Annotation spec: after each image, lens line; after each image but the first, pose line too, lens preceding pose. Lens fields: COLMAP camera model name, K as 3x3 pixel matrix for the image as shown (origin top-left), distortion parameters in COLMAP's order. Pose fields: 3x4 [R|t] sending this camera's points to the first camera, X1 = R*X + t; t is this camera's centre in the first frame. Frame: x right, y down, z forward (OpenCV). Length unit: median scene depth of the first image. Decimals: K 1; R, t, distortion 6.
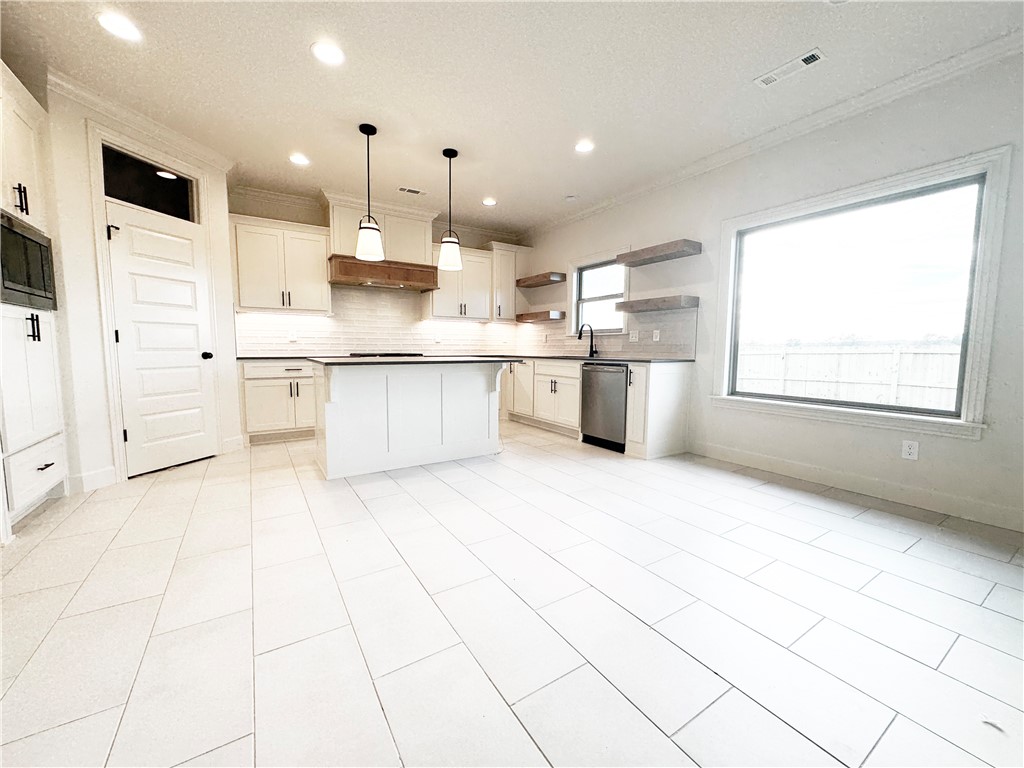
lens RADIAL K [[407.8, 0, 511.9], [0, 407.8, 382.9], [0, 0, 1]] dist [-0.003015, -0.000253]
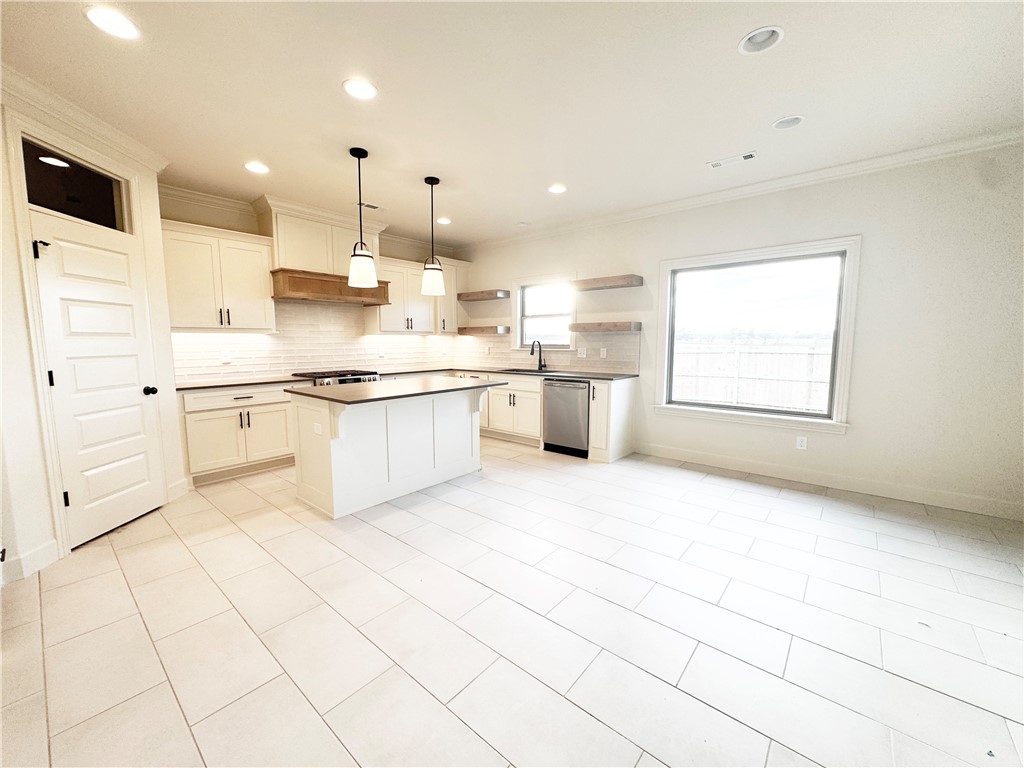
lens RADIAL K [[407.8, 0, 511.9], [0, 407.8, 382.9], [0, 0, 1]] dist [-0.003015, -0.000253]
pose [[0.955236, -0.037818, 0.293419, -0.218416], [0.033039, 0.999229, 0.021226, -0.060452], [-0.293995, -0.010582, 0.955748, -0.024649]]
